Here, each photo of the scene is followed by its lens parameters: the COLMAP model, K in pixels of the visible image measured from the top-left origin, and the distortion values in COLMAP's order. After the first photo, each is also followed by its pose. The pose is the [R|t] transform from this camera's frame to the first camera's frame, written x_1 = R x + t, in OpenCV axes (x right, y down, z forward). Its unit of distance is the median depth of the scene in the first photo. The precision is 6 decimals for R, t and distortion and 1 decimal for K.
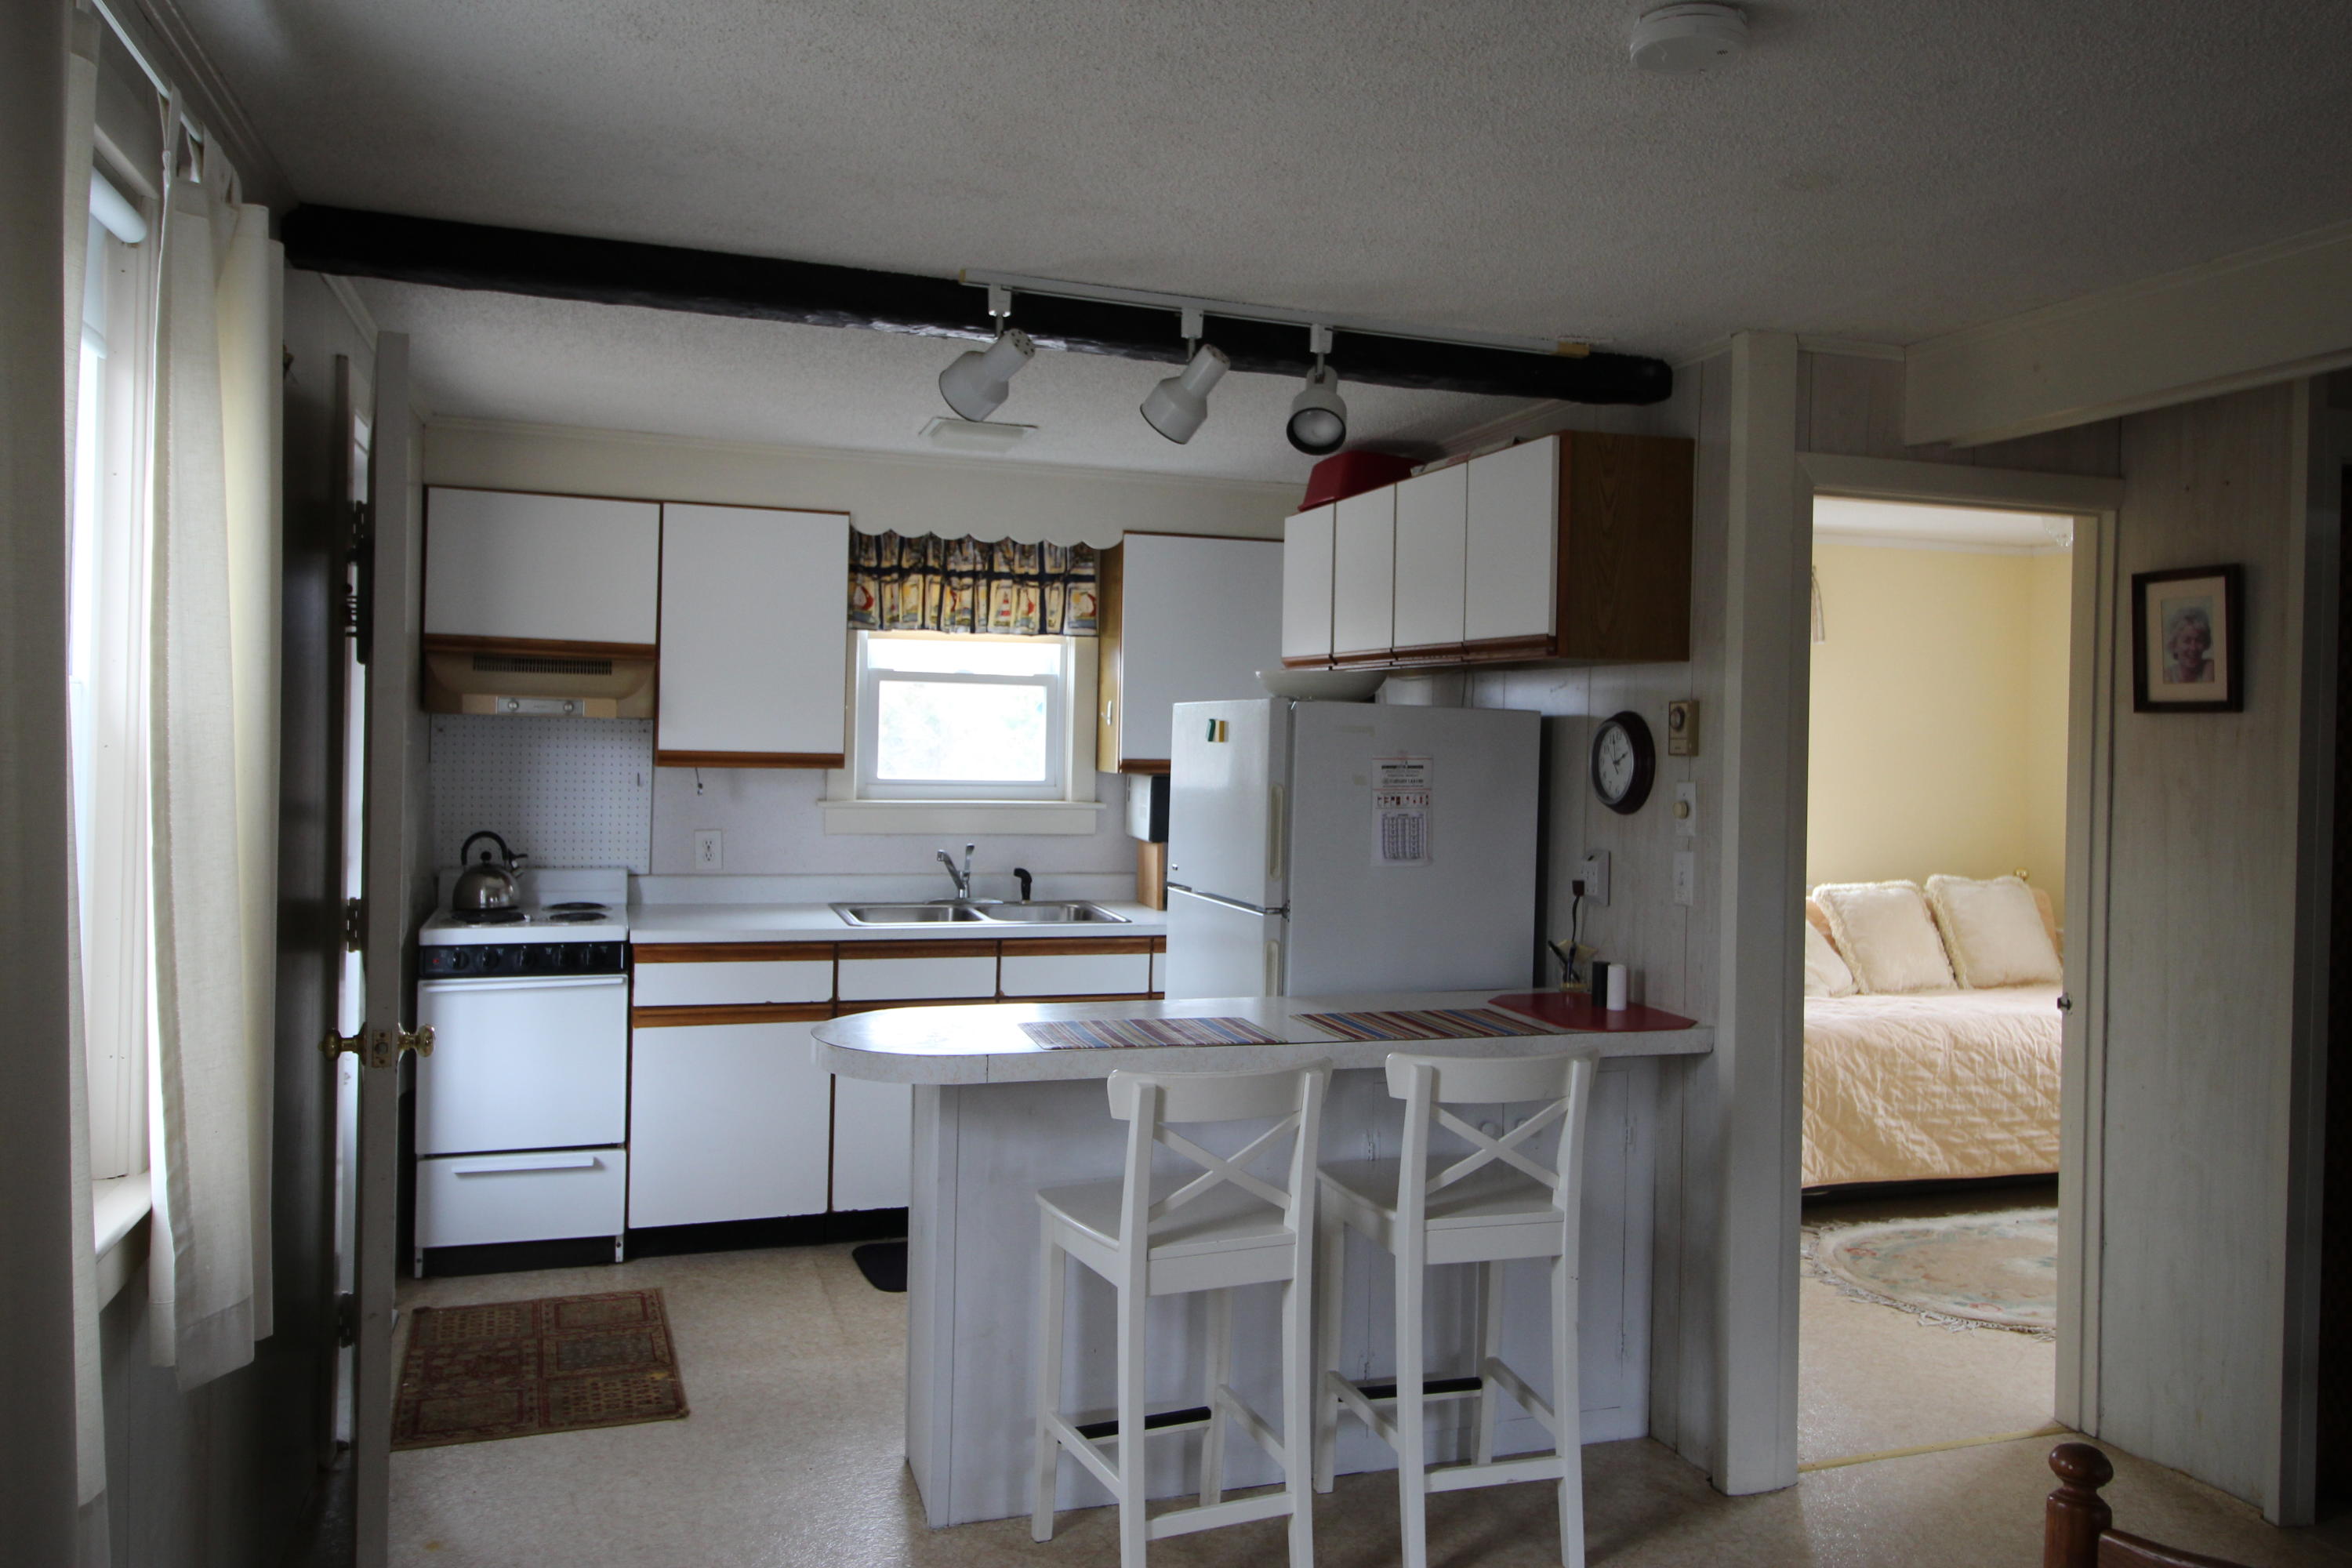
lens RADIAL K [[1708.1, 0, 1207.9], [0, 1708.1, 753.2], [0, 0, 1]] dist [0.012277, -0.012941]
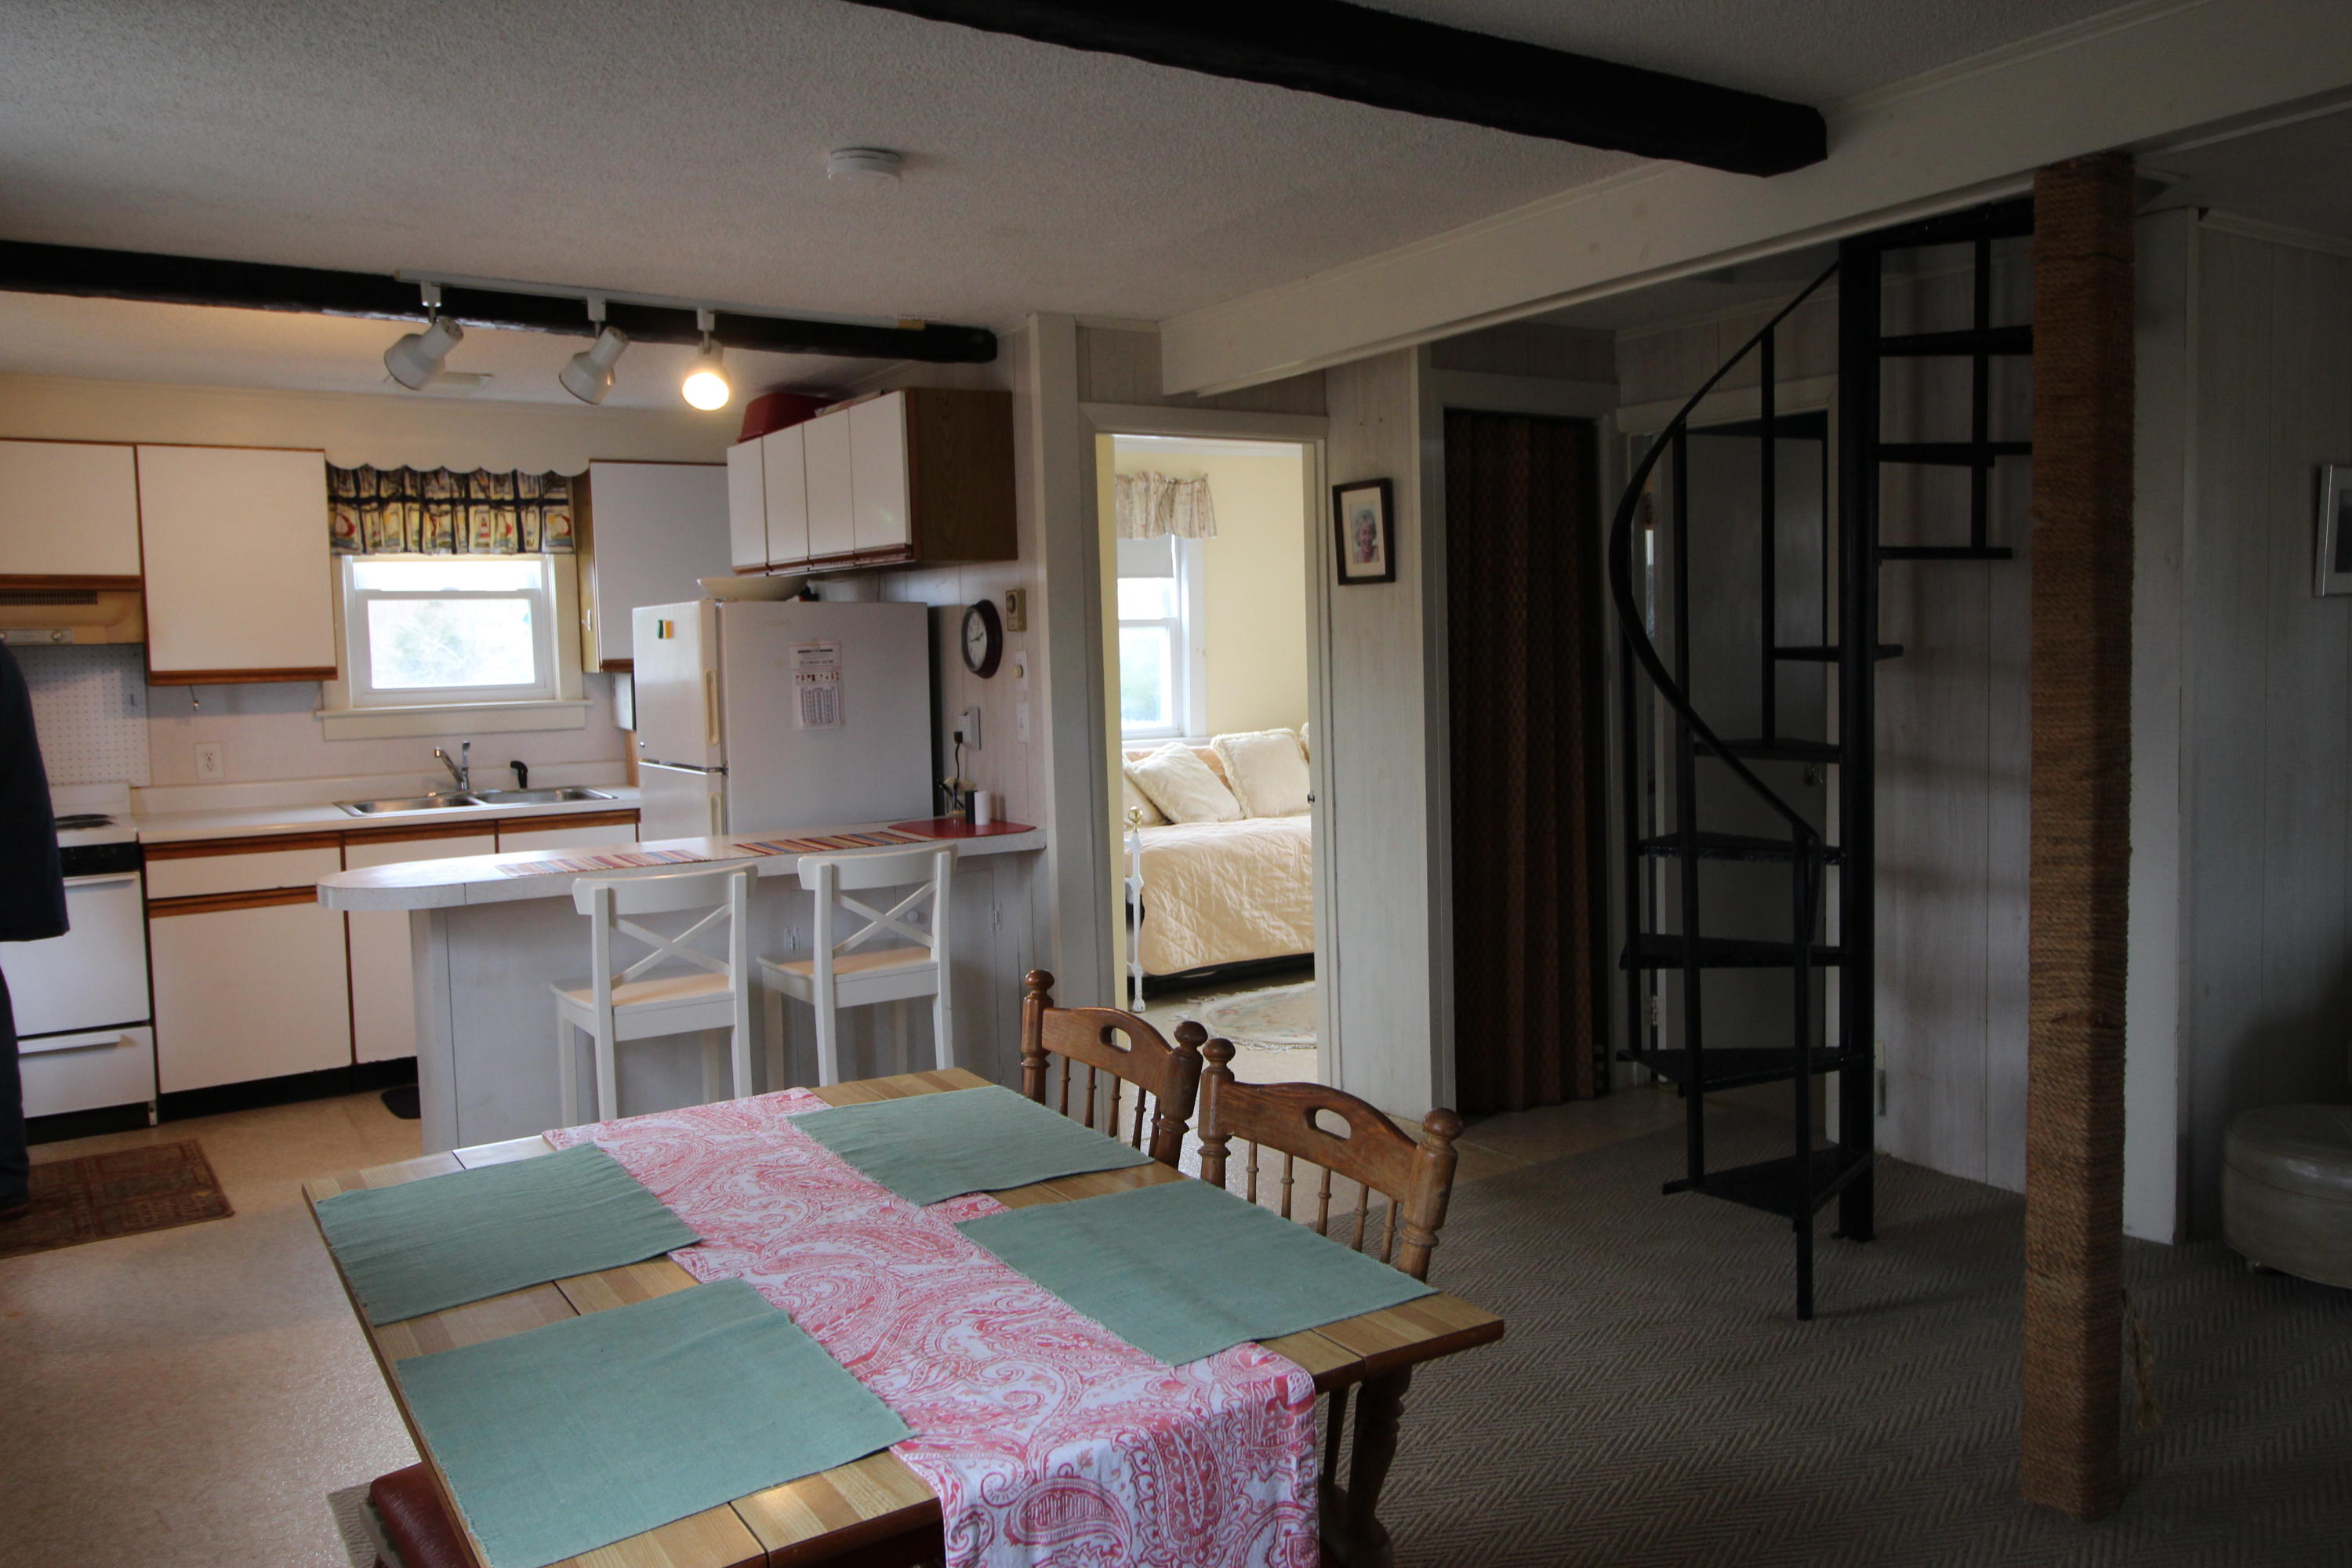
lens RADIAL K [[1708.1, 0, 1207.9], [0, 1708.1, 753.2], [0, 0, 1]] dist [0.012277, -0.012941]
pose [[0.967568, -0.063138, 0.244594, 0.061068], [0.048649, 0.996709, 0.064839, 0.011773], [-0.247883, -0.050837, 0.967455, -0.227837]]
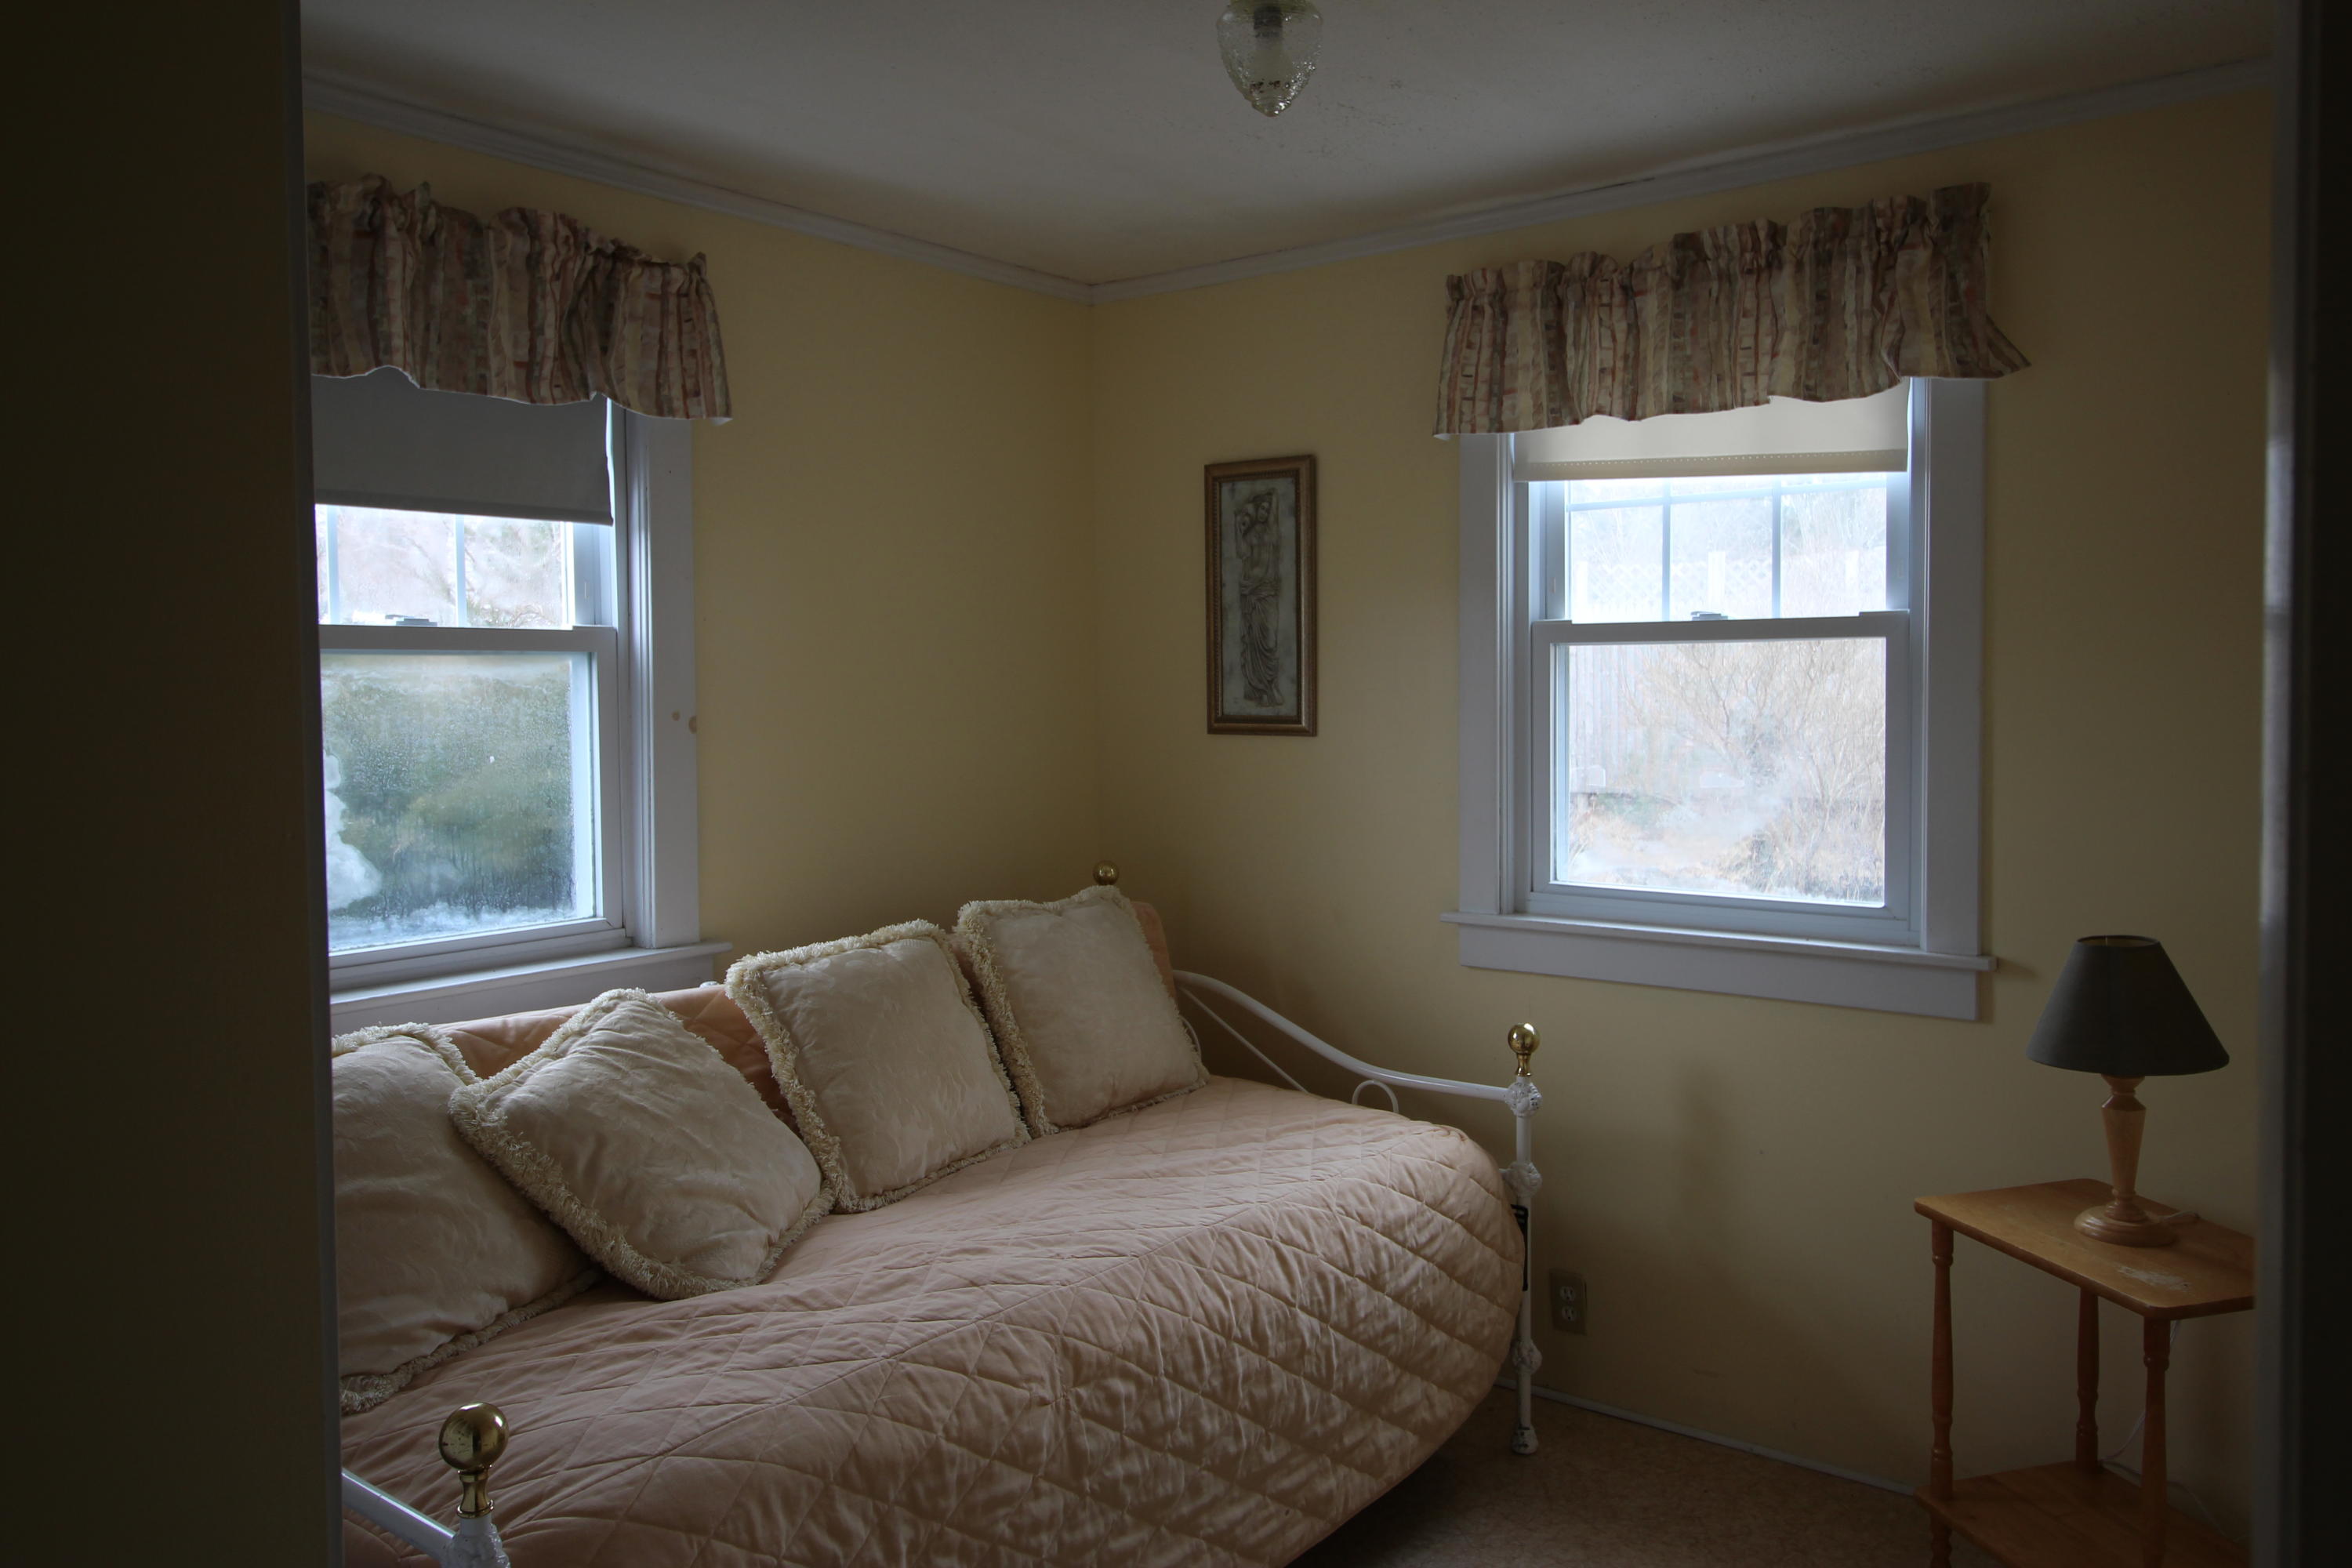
lens RADIAL K [[1708.1, 0, 1207.9], [0, 1708.1, 753.2], [0, 0, 1]] dist [0.012277, -0.012941]
pose [[0.831207, -0.055863, 0.553150, 0.262355], [0.035475, 0.998241, 0.047506, 0.009689], [-0.554830, -0.019865, 0.831726, 0.686113]]
